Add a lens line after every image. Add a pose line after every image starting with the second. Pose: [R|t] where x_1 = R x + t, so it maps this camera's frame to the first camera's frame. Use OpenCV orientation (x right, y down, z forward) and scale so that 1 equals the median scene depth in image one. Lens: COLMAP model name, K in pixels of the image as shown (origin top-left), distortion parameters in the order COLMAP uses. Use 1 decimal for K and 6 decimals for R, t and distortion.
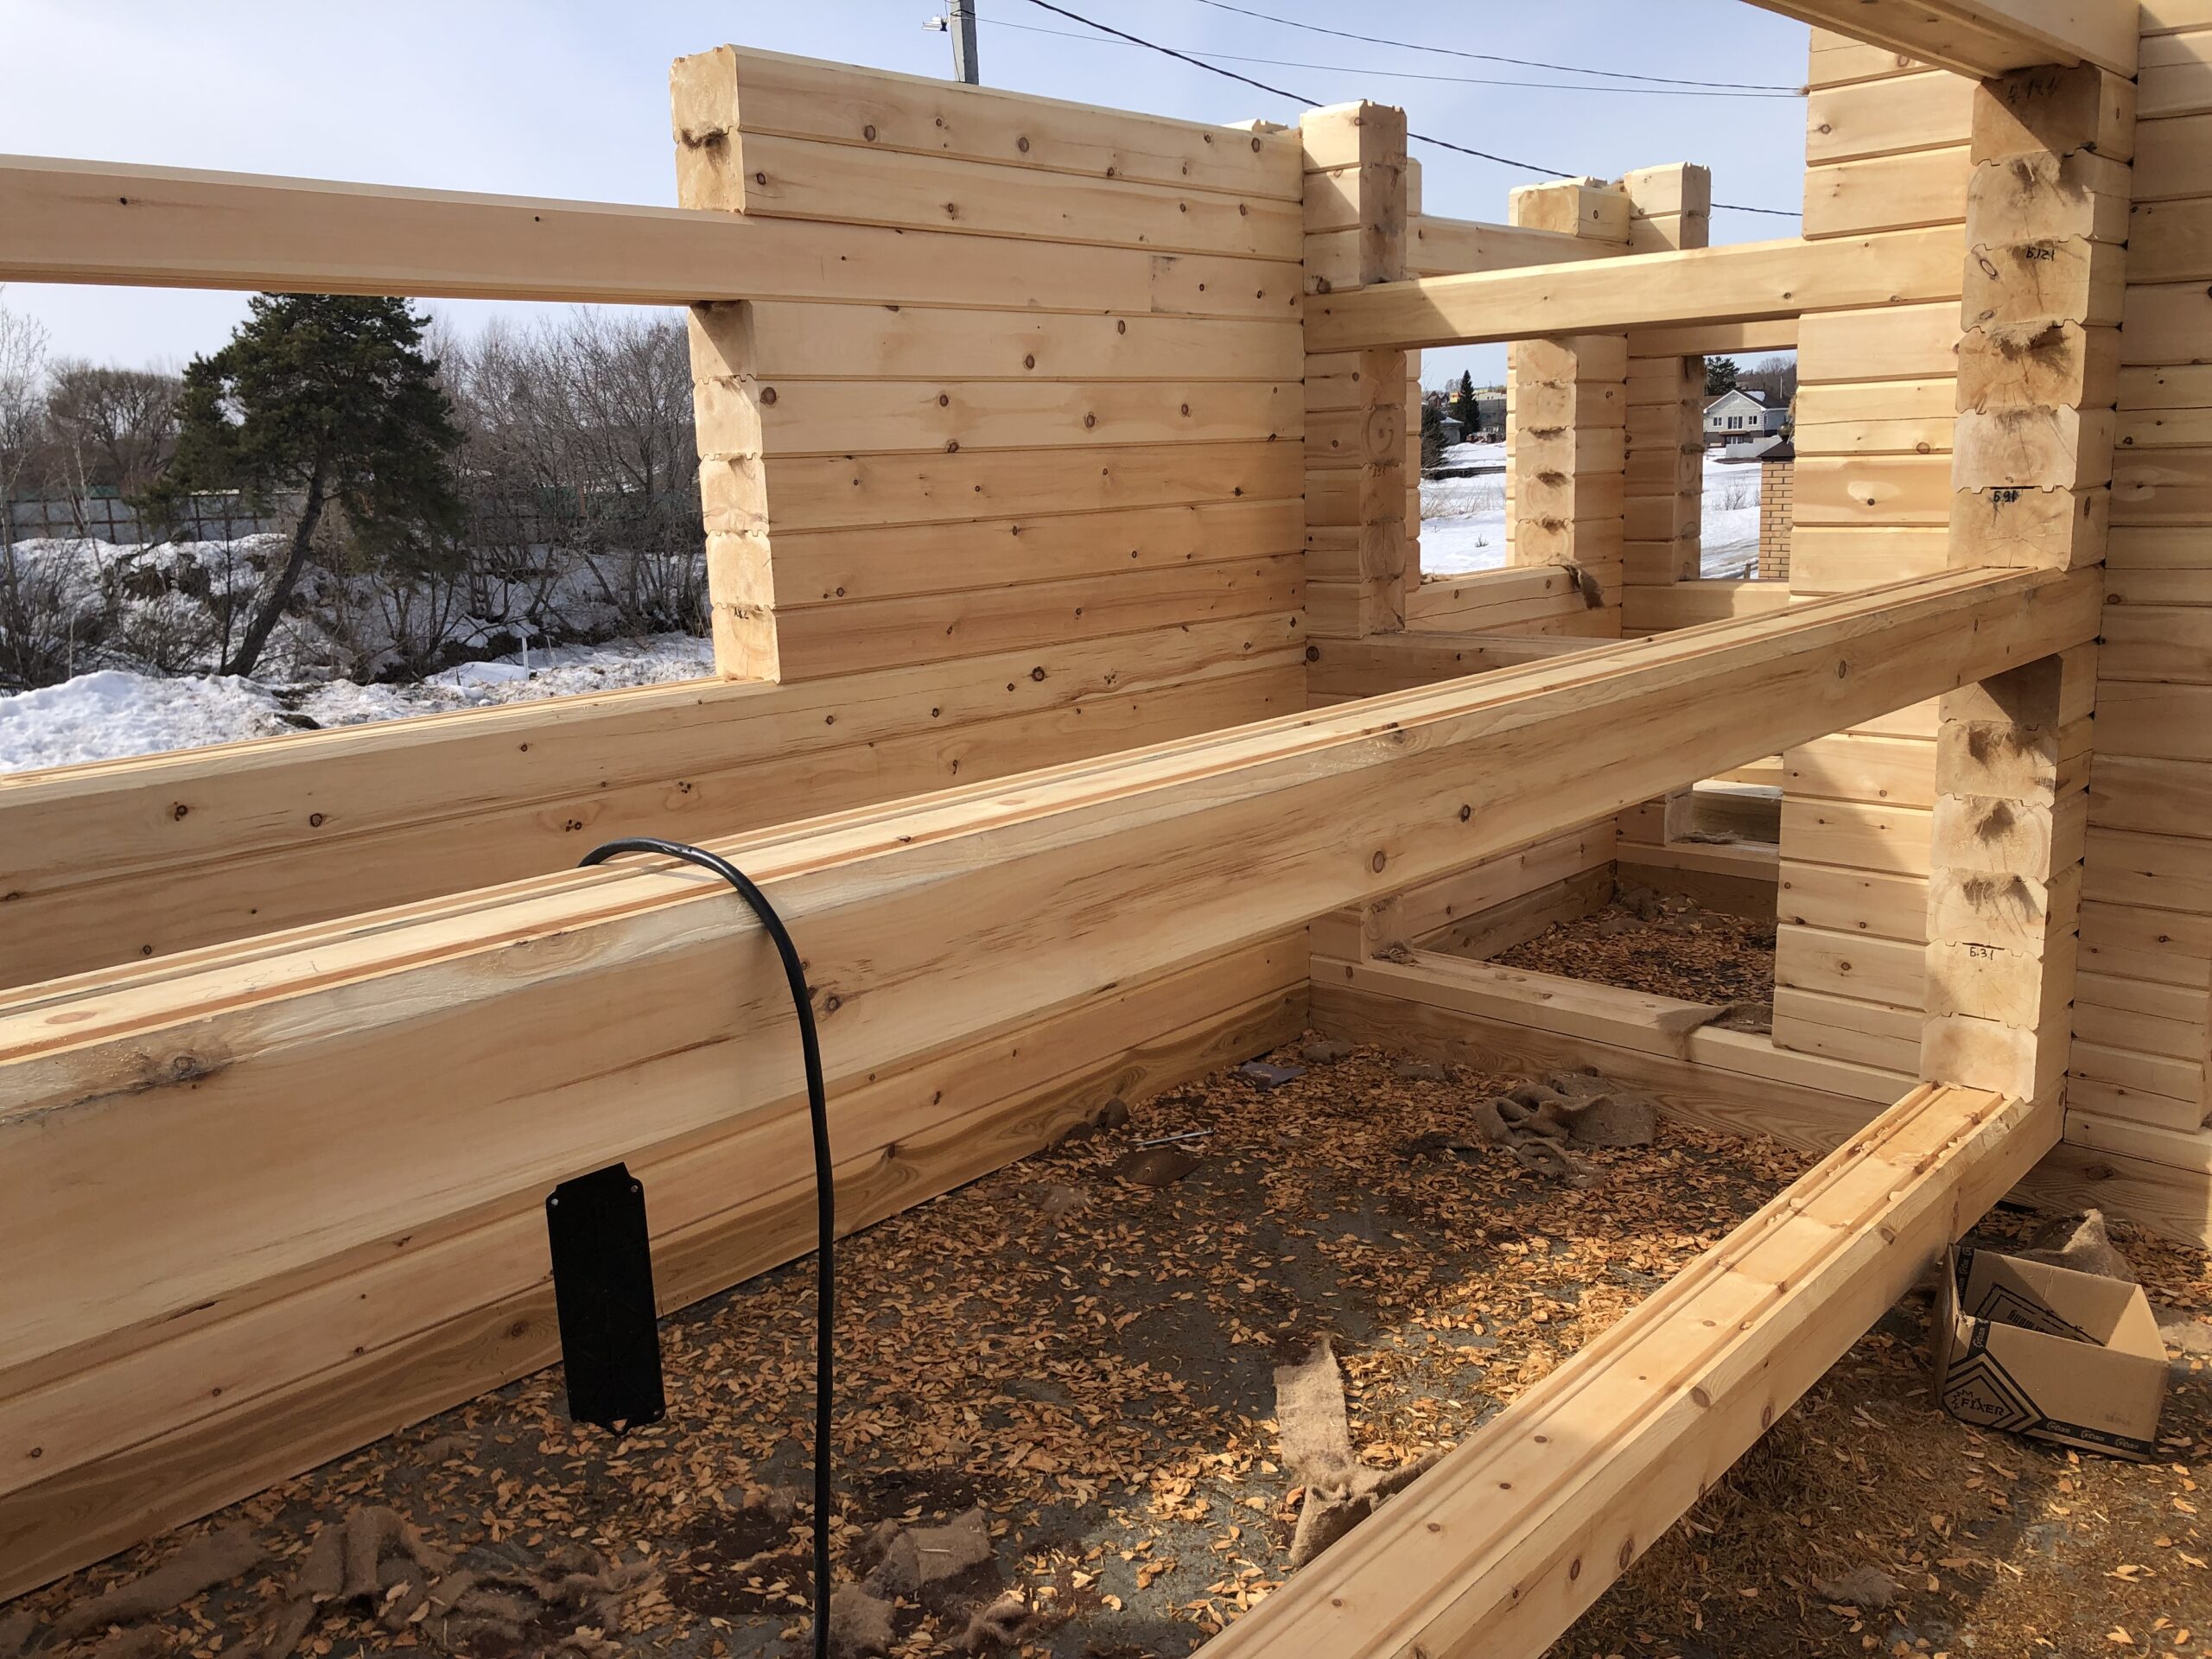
lens RADIAL K [[1792.1, 0, 1106.0], [0, 1792.1, 829.5], [0, 0, 1]] dist [0.025215, 0.001851]
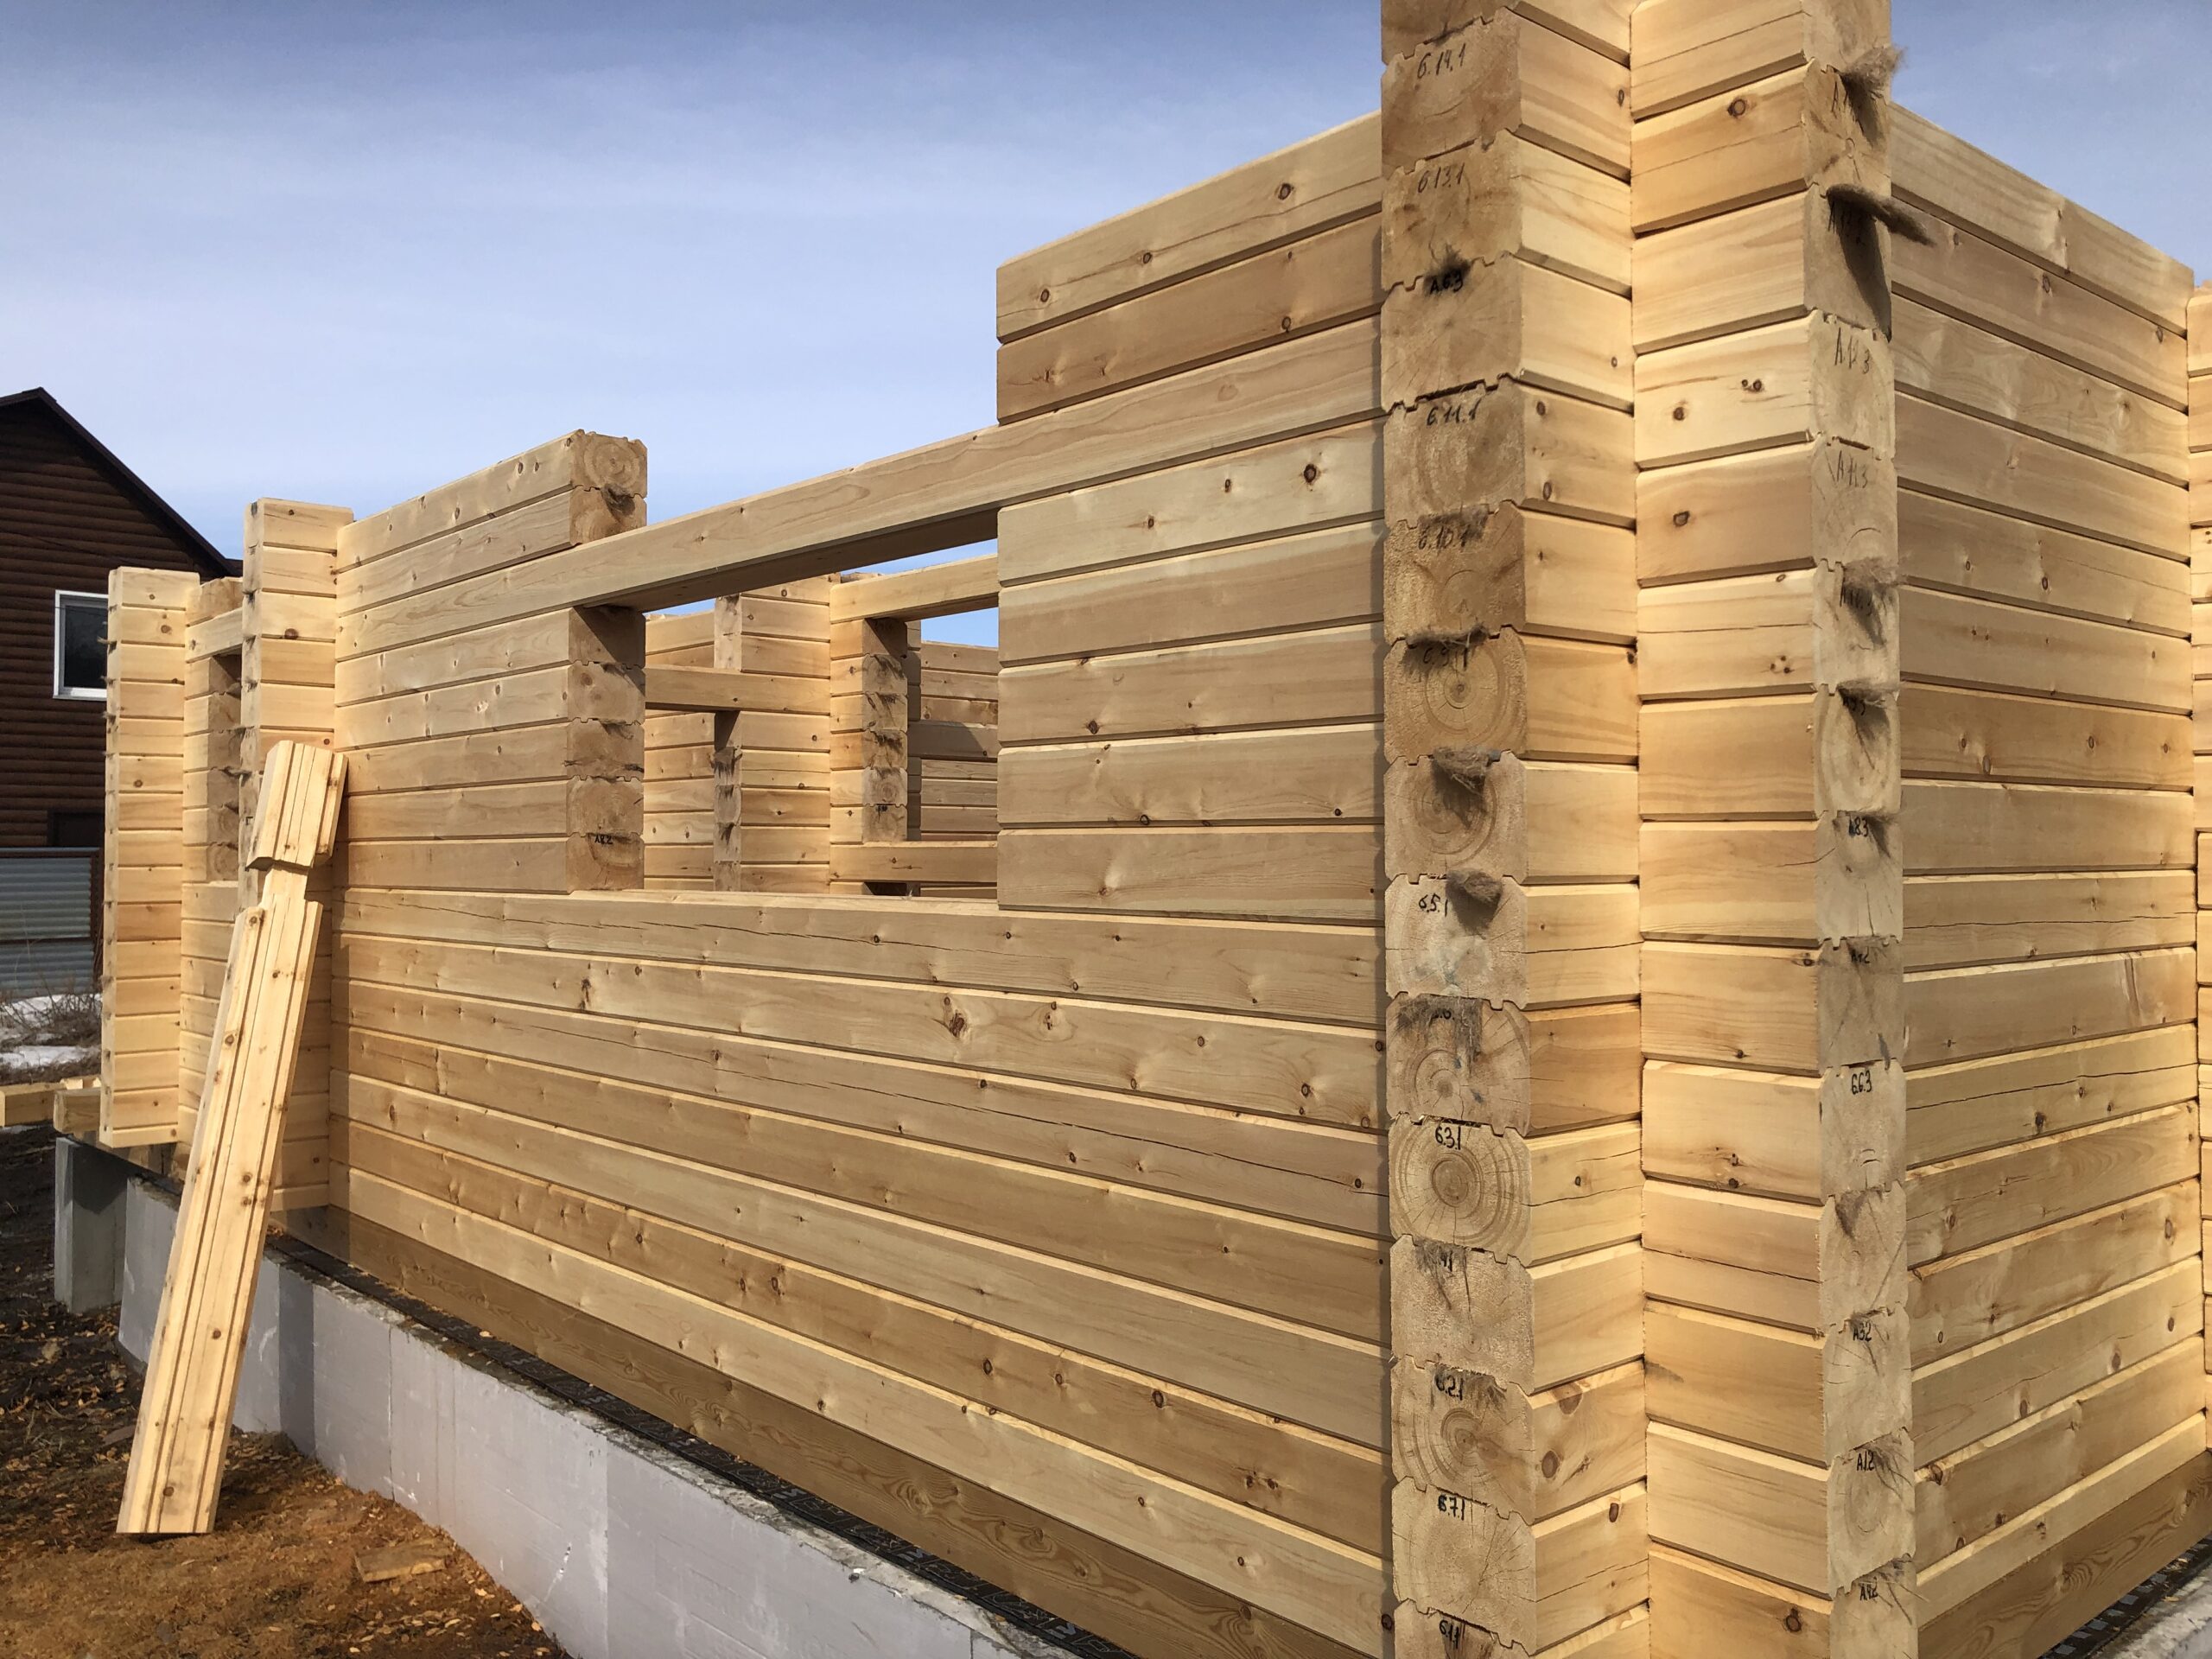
lens RADIAL K [[1792.1, 0, 1106.0], [0, 1792.1, 829.5], [0, 0, 1]] dist [0.025215, 0.001851]
pose [[0.104061, 0.050488, 0.993289, -1.536705], [0.204647, 0.976253, -0.071062, 0.039216], [-0.973289, 0.210668, 0.091257, 0.565284]]
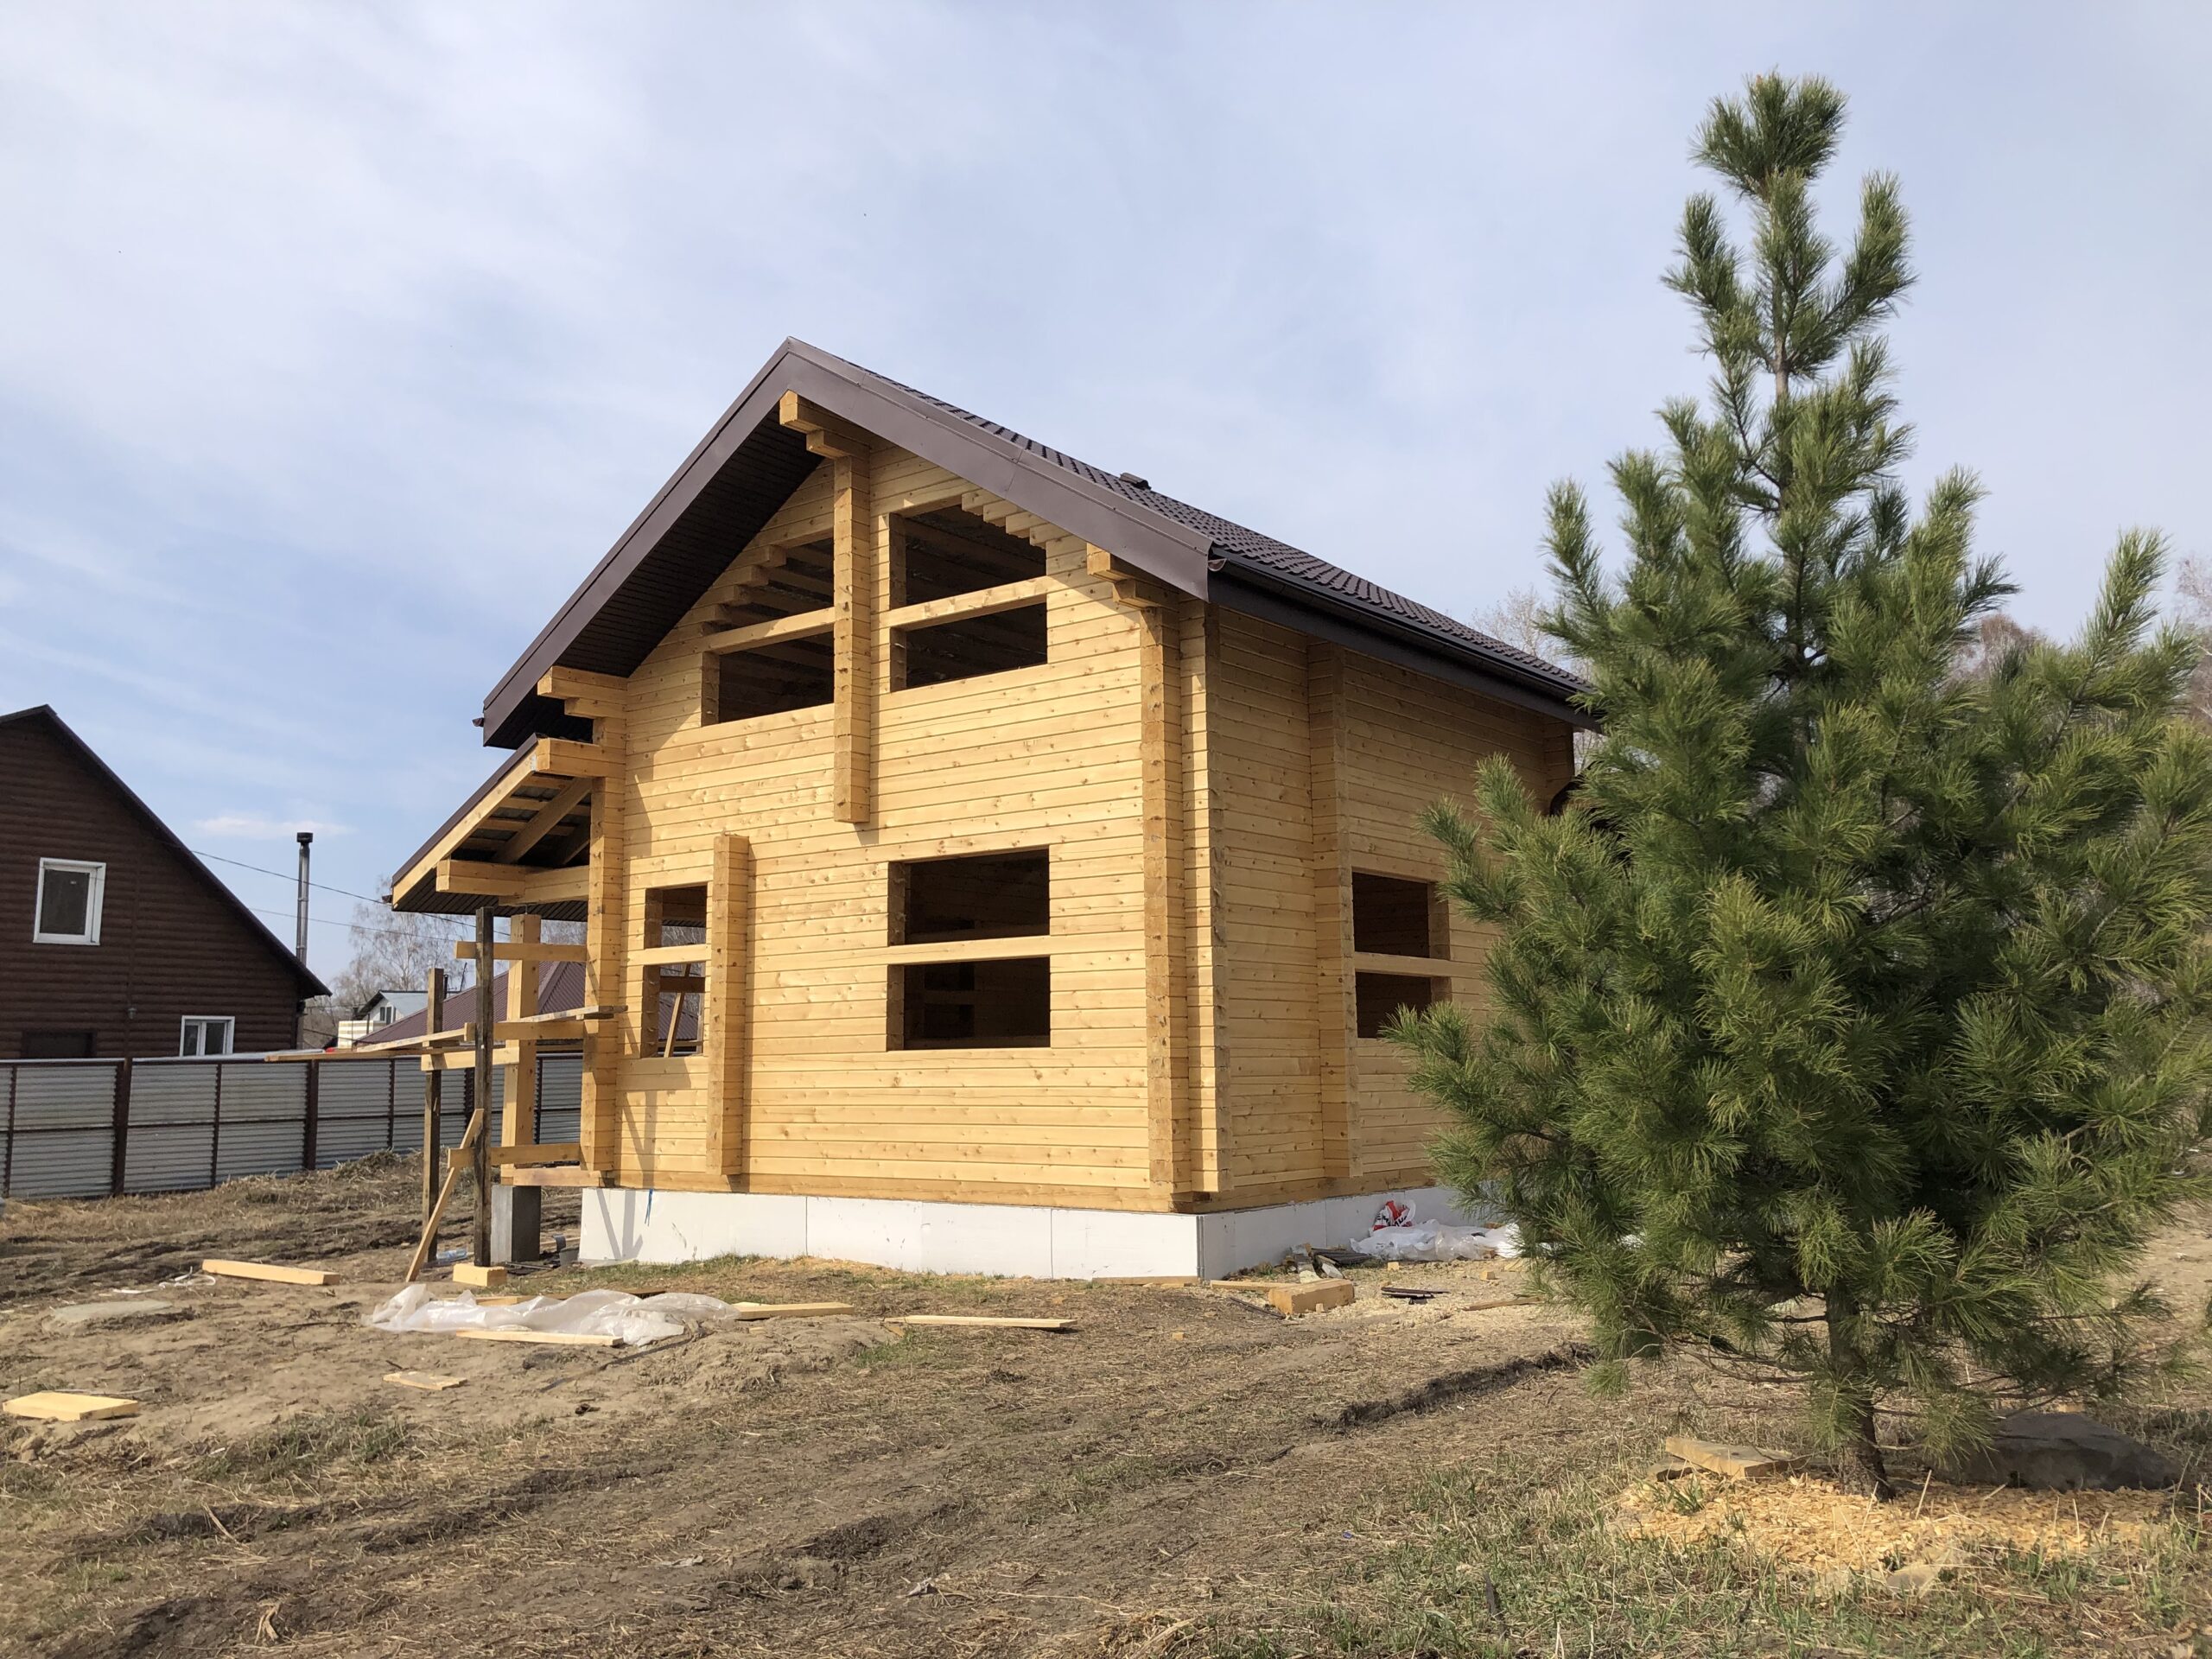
lens RADIAL K [[1792.1, 0, 1106.0], [0, 1792.1, 829.5], [0, 0, 1]] dist [0.025215, 0.001851]
pose [[-0.097979, 0.172234, 0.980171, -8.086699], [0.216831, 0.964943, -0.147884, 0.270635], [-0.971280, 0.198042, -0.131890, 1.535959]]
